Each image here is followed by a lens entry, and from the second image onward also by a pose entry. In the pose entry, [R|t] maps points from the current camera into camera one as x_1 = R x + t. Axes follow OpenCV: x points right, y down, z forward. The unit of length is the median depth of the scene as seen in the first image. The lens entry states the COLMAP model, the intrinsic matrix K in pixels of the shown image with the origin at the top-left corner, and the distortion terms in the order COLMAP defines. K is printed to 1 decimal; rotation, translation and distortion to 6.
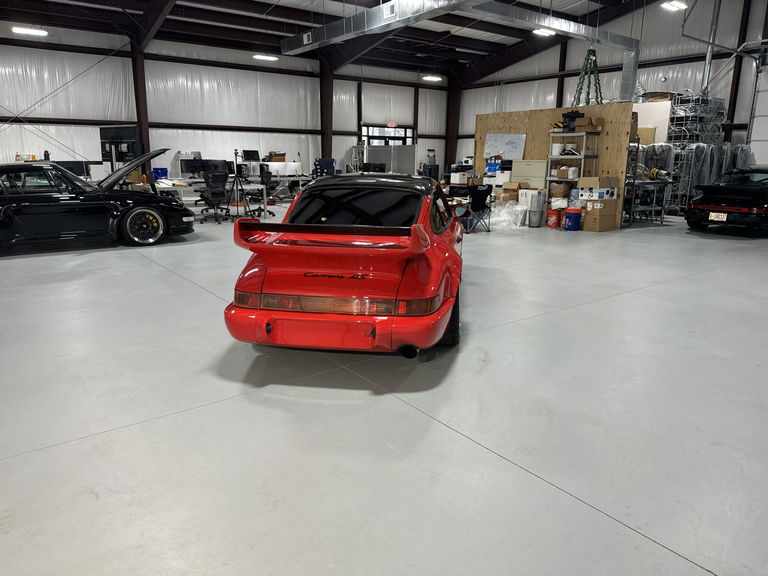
lens RADIAL K [[547.0, 0, 386.1], [0, 547.0, 292.9], [0, 0, 1]] dist [-0.009876, -0.015834]
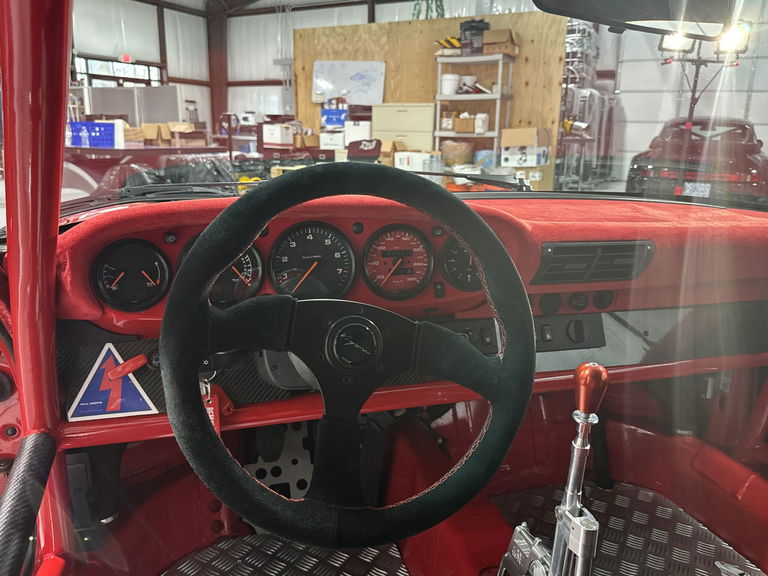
lens RADIAL K [[591.6, 0, 381.7], [0, 591.6, 284.0], [0, 0, 1]] dist [0.011400, -0.033366]
pose [[0.908931, -0.094622, 0.406067, -0.039339], [0.088789, 0.995496, 0.033228, -0.065955], [-0.407382, 0.005852, 0.913239, 0.398690]]
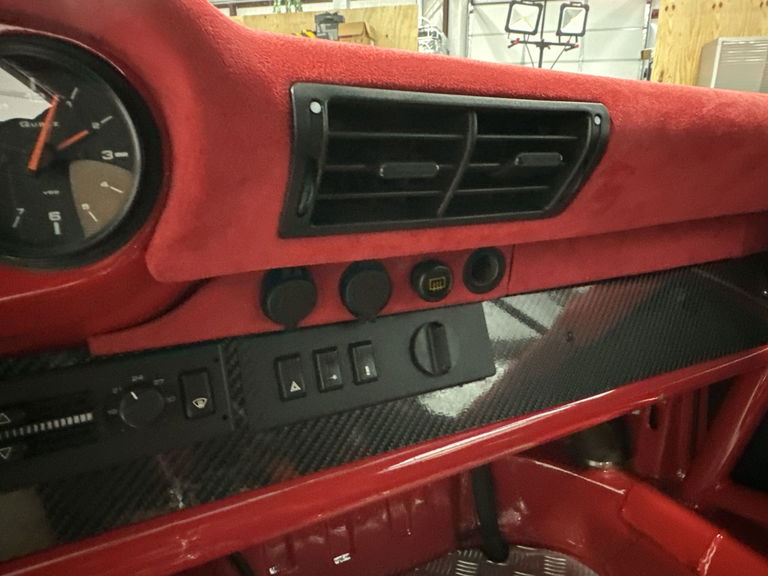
lens RADIAL K [[547.0, 0, 384.1], [0, 547.0, 286.0], [0, 0, 1]] dist [-0.009876, -0.015834]
pose [[0.797443, -0.162190, 0.581188, -0.007795], [0.148935, 0.986303, 0.070891, -0.061561], [-0.584725, 0.030028, 0.810675, 0.432395]]
